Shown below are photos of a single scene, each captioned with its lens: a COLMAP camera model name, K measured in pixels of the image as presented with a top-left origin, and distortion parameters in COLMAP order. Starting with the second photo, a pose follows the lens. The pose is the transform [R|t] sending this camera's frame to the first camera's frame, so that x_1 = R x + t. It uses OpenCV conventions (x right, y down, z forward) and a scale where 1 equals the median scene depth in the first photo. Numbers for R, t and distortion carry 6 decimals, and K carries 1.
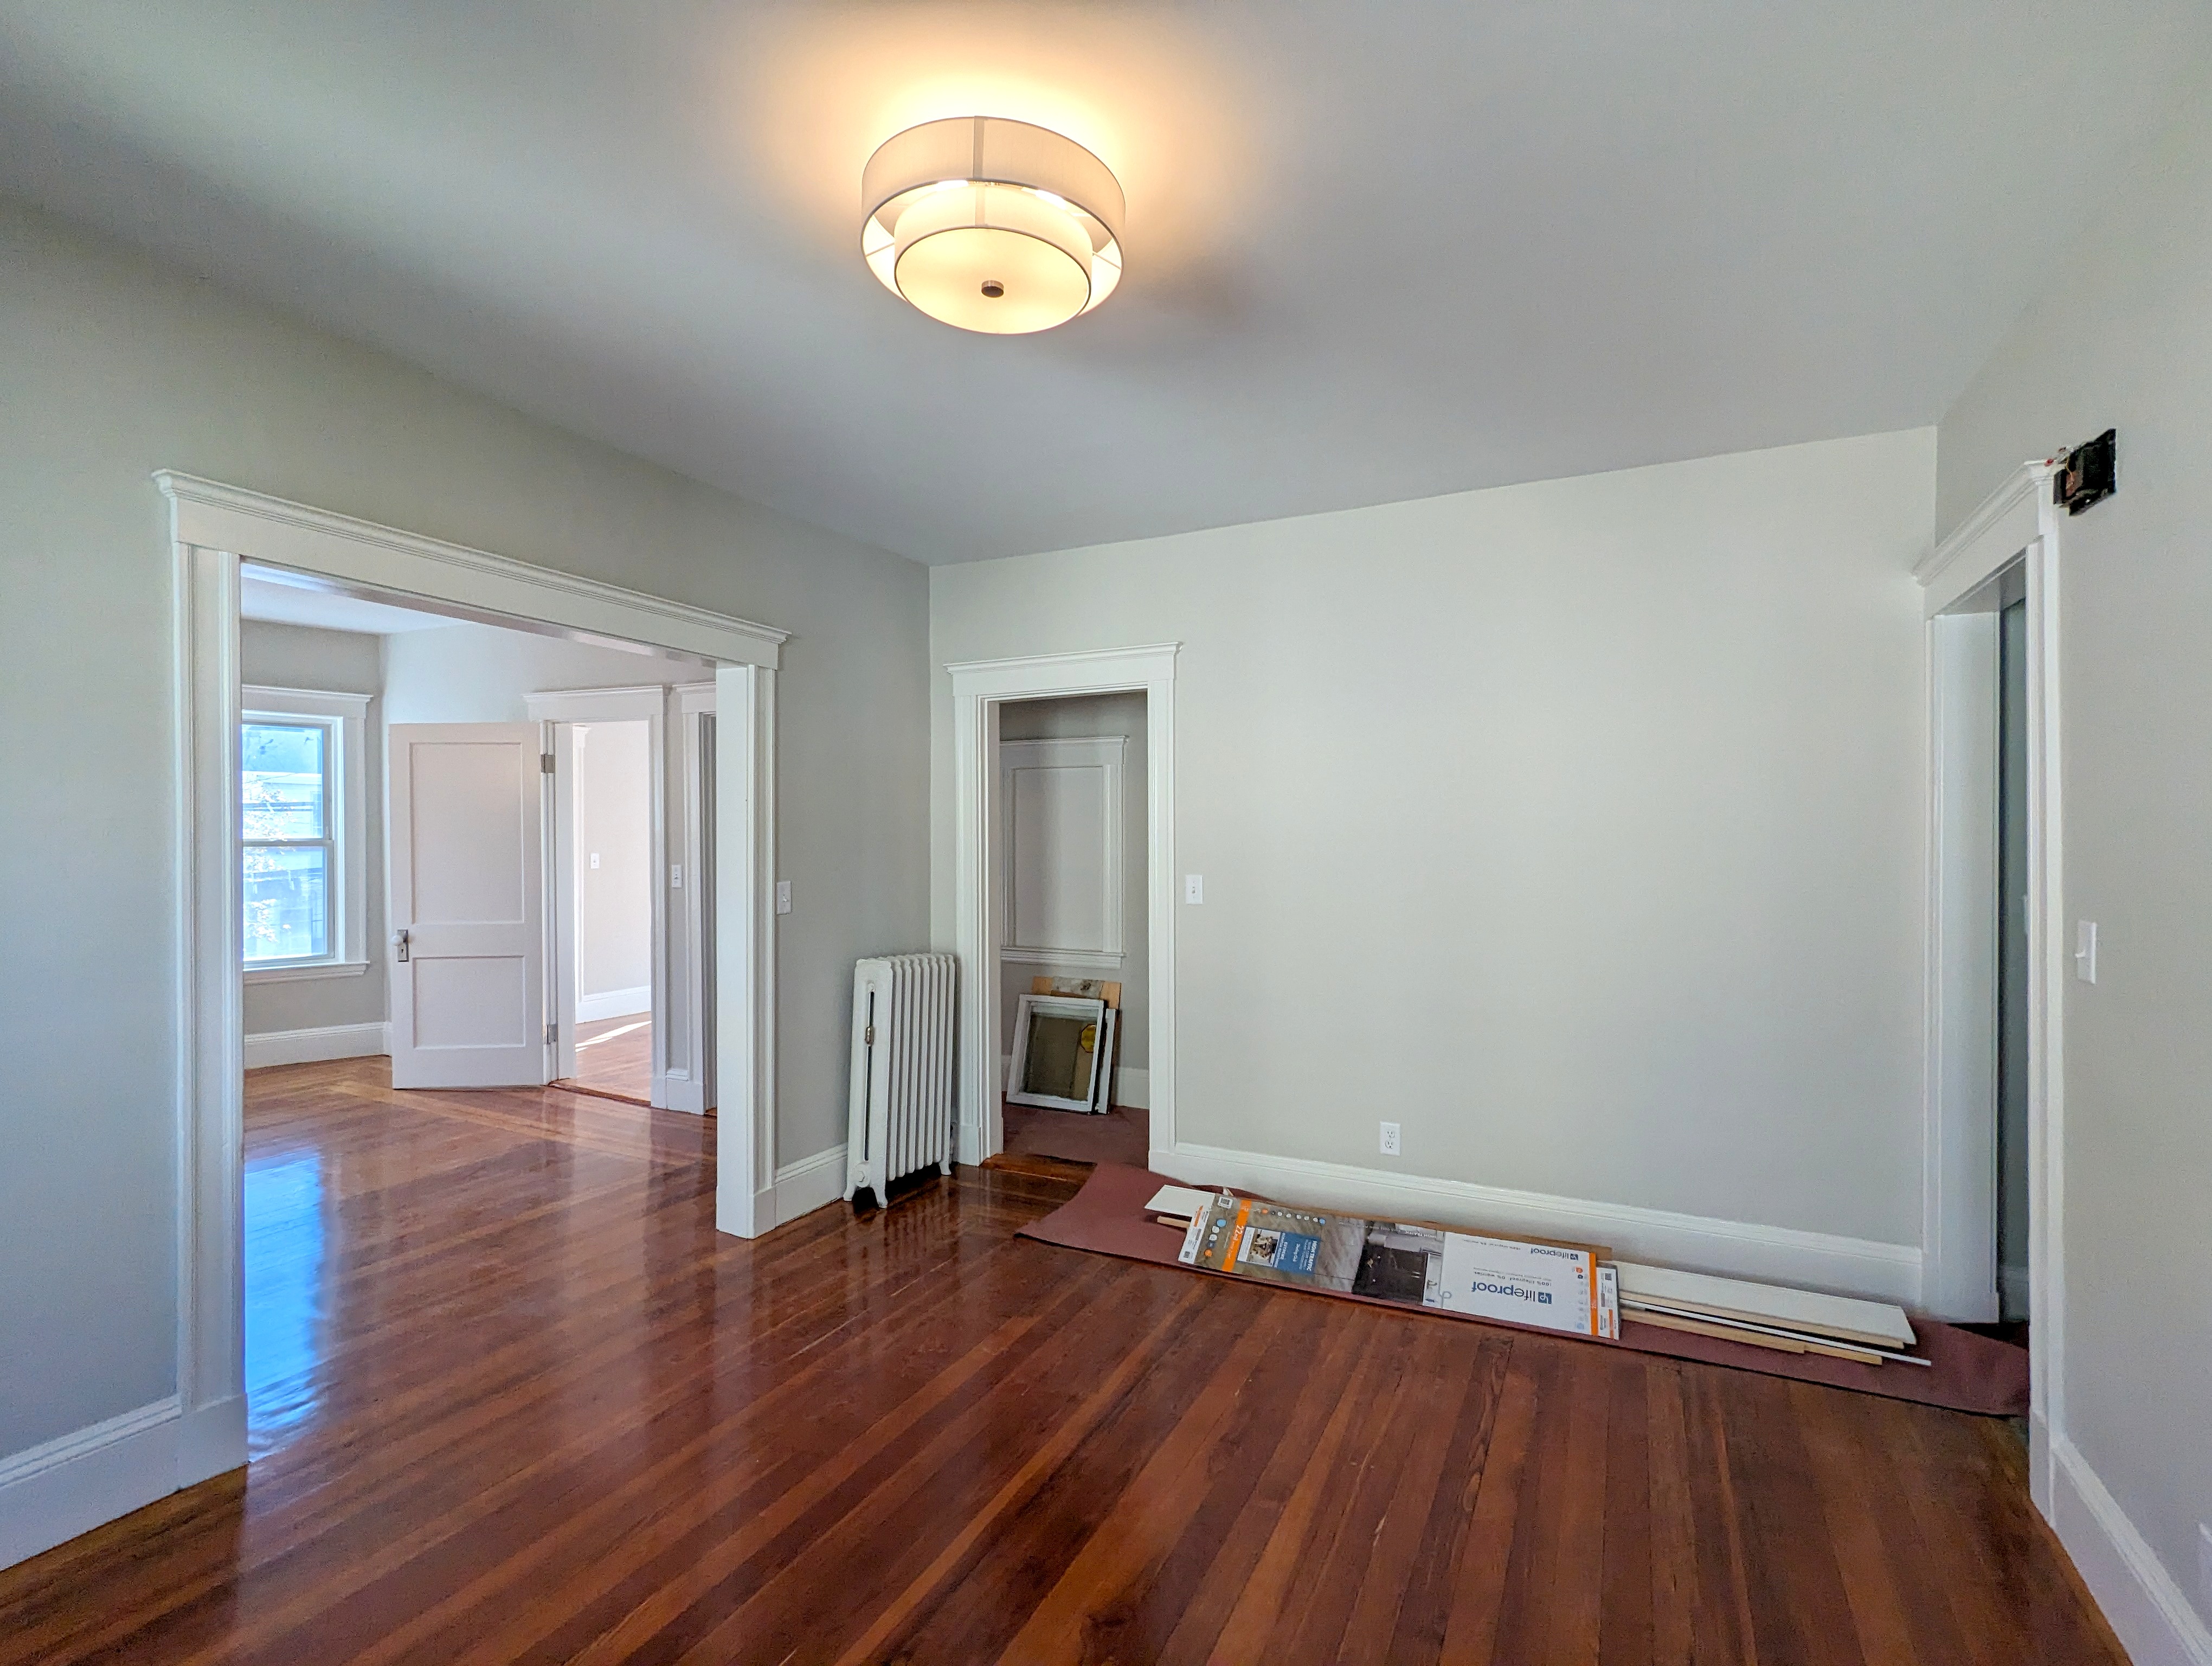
lens RADIAL K [[1047.9, 0, 1089.6], [0, 1047.9, 835.2], [0, 0, 1]] dist [0.001605, 0.001292]
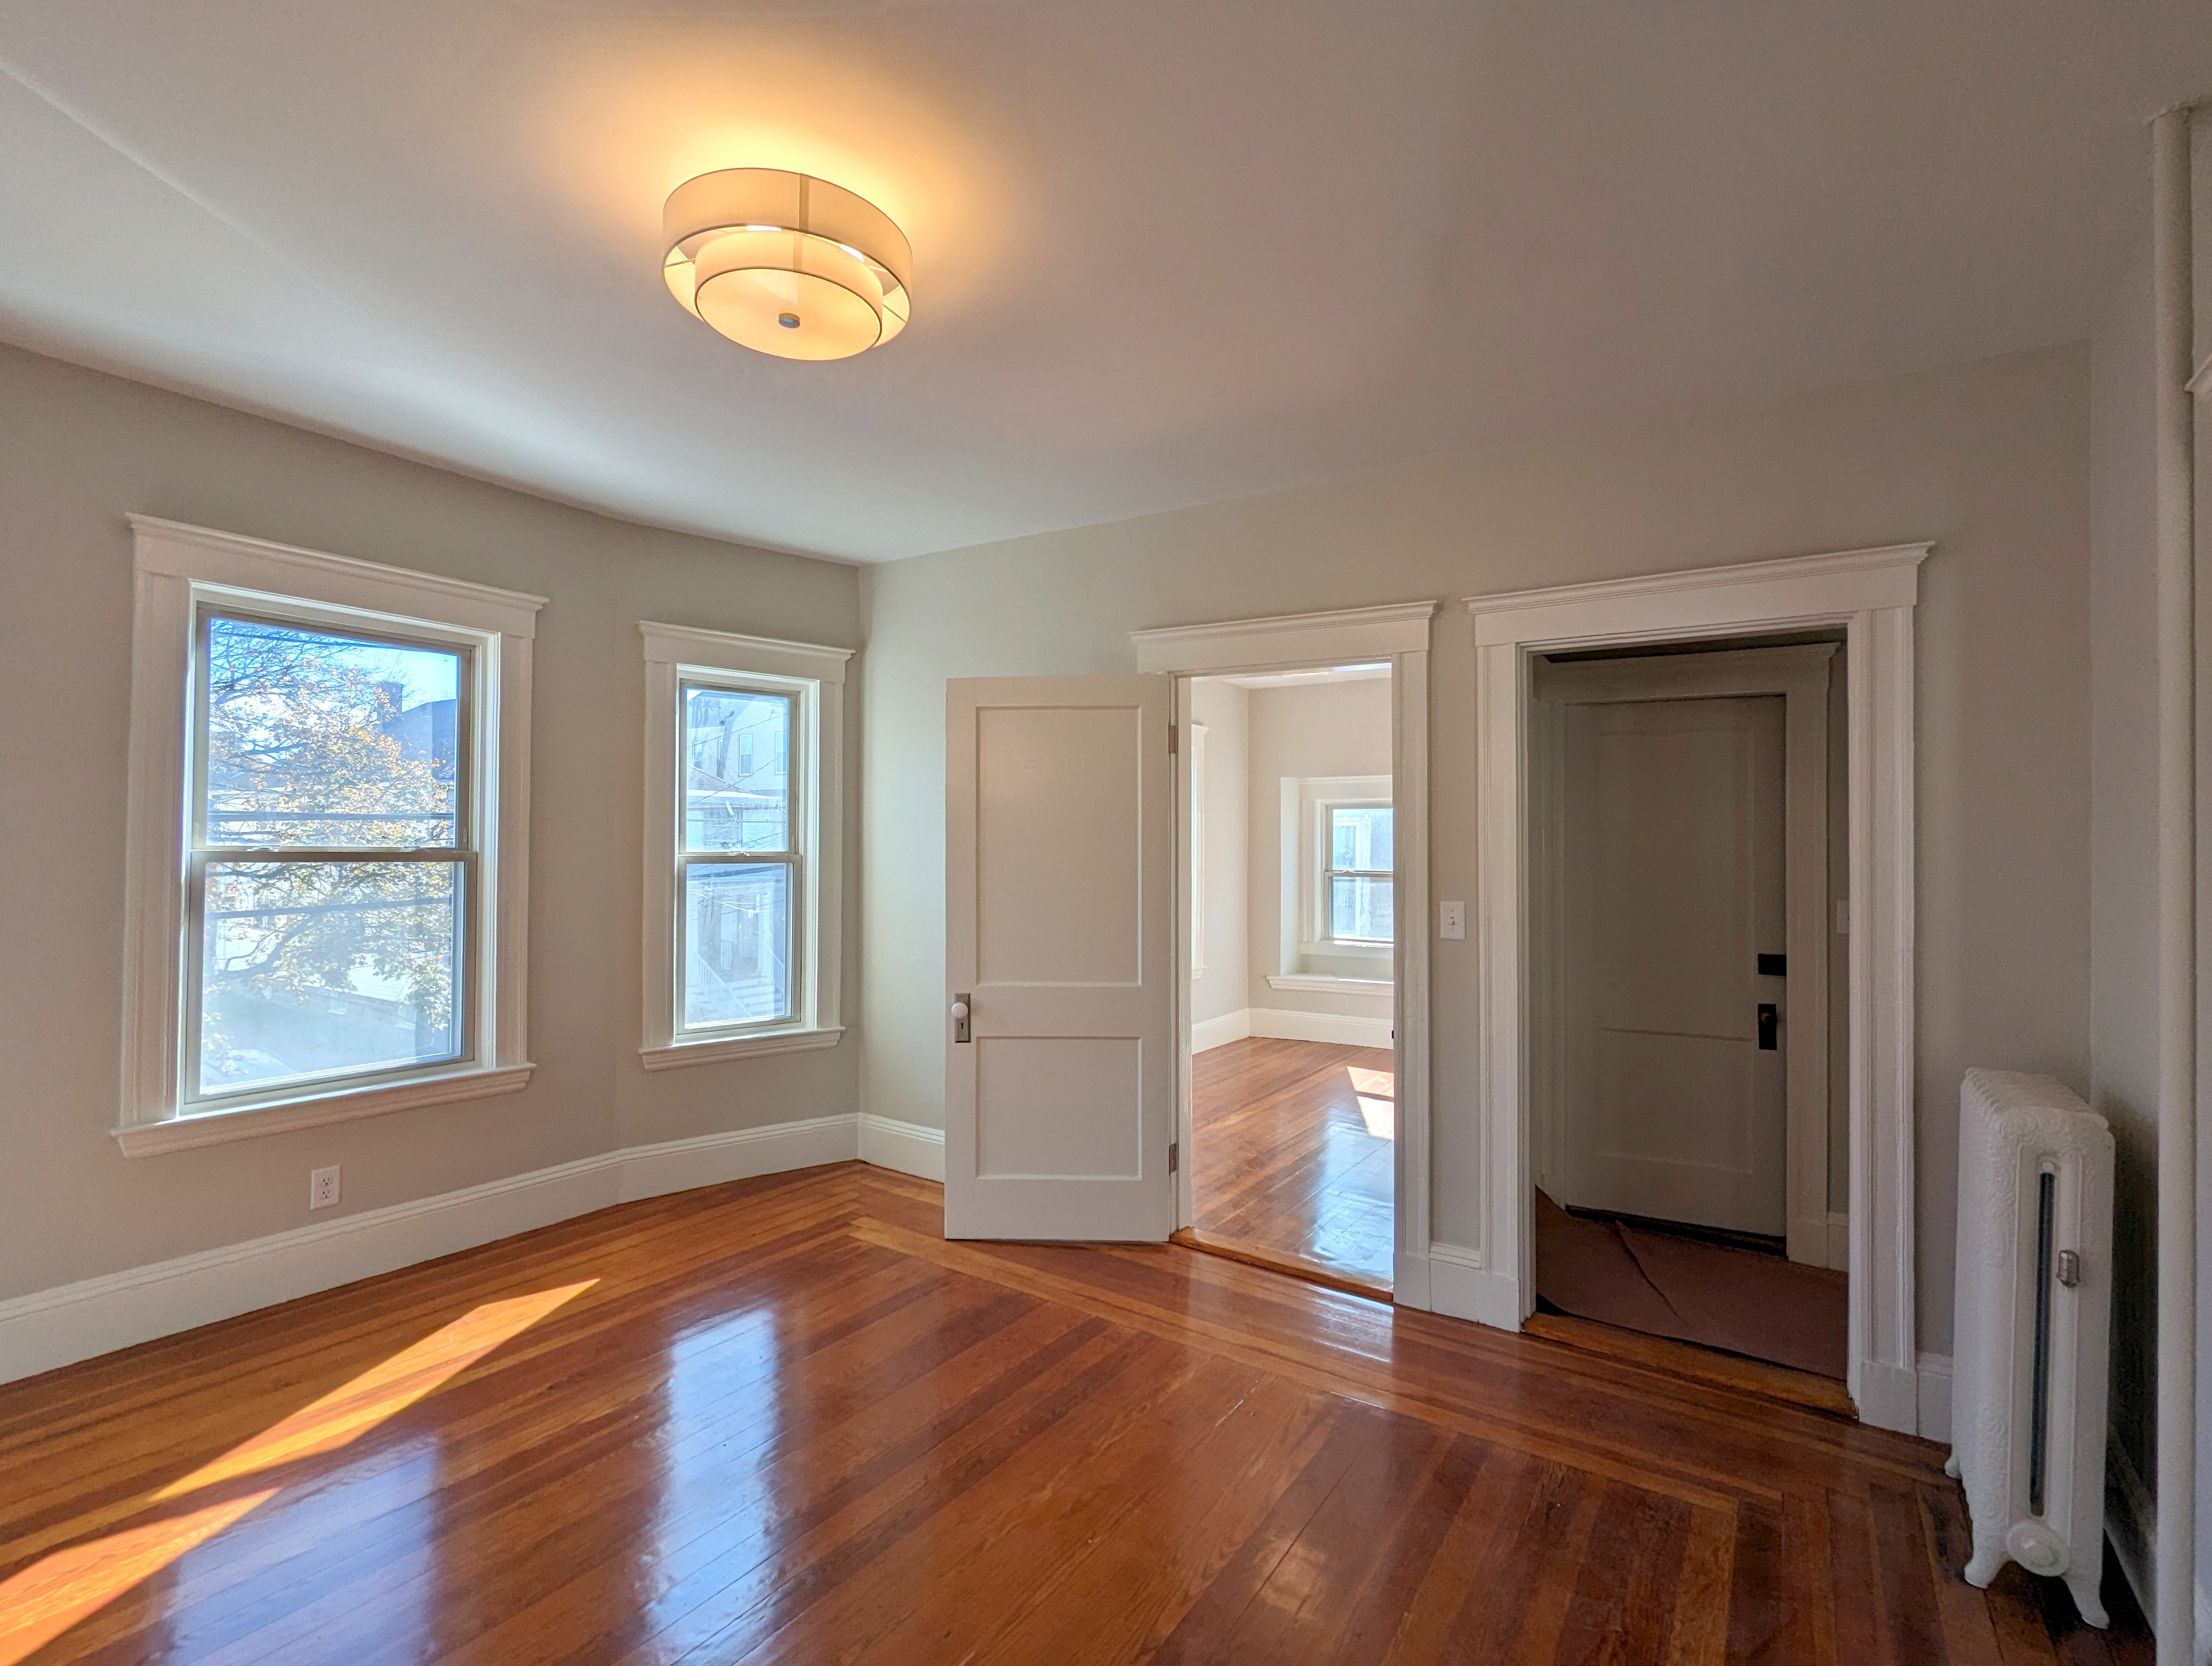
lens RADIAL K [[1047.9, 0, 1116.0], [0, 1047.9, 835.5], [0, 0, 1]] dist [0.001605, 0.001292]
pose [[0.993805, 0.004448, -0.111050, -0.476139], [-0.006206, 0.999861, -0.015496, 0.001440], [0.110966, 0.016089, 0.993694, 0.355051]]
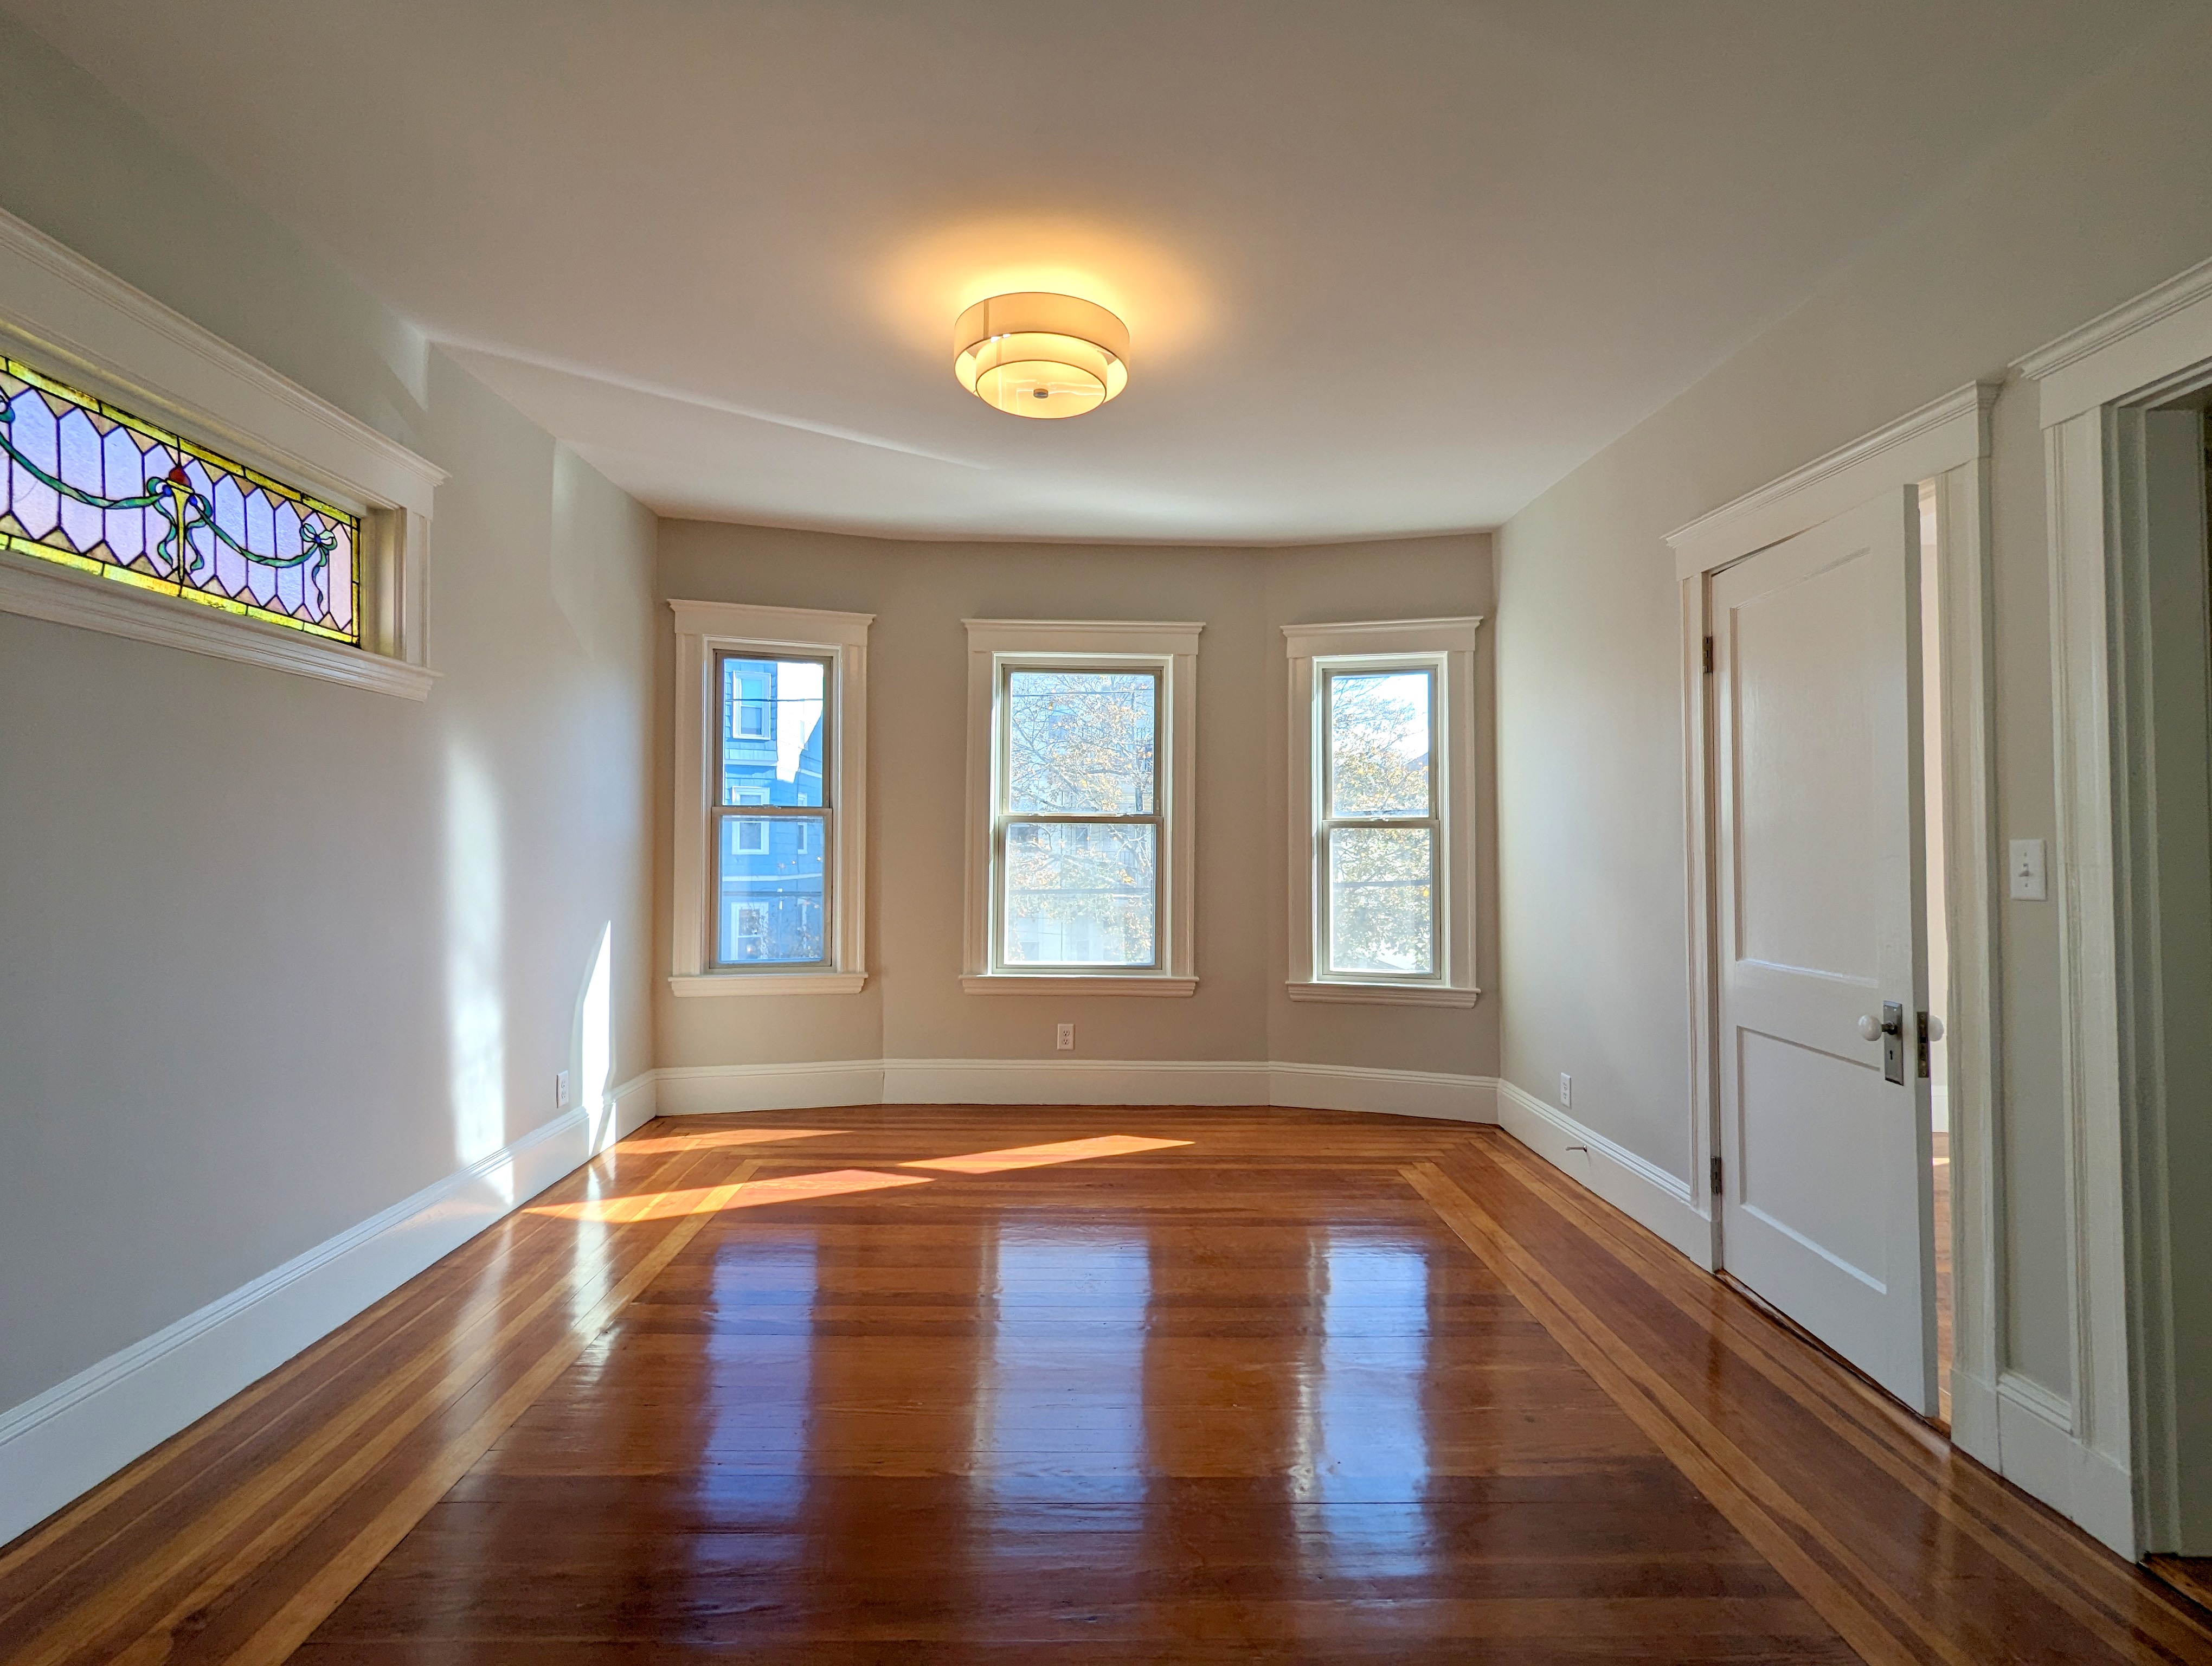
lens RADIAL K [[1047.9, 0, 1103.9], [0, 1047.9, 832.2], [0, 0, 1]] dist [0.001605, 0.001292]
pose [[0.475172, -0.014055, -0.879781, -0.201233], [-0.008480, 0.999753, -0.020551, 0.033950], [0.879852, 0.017225, 0.474935, 0.484582]]
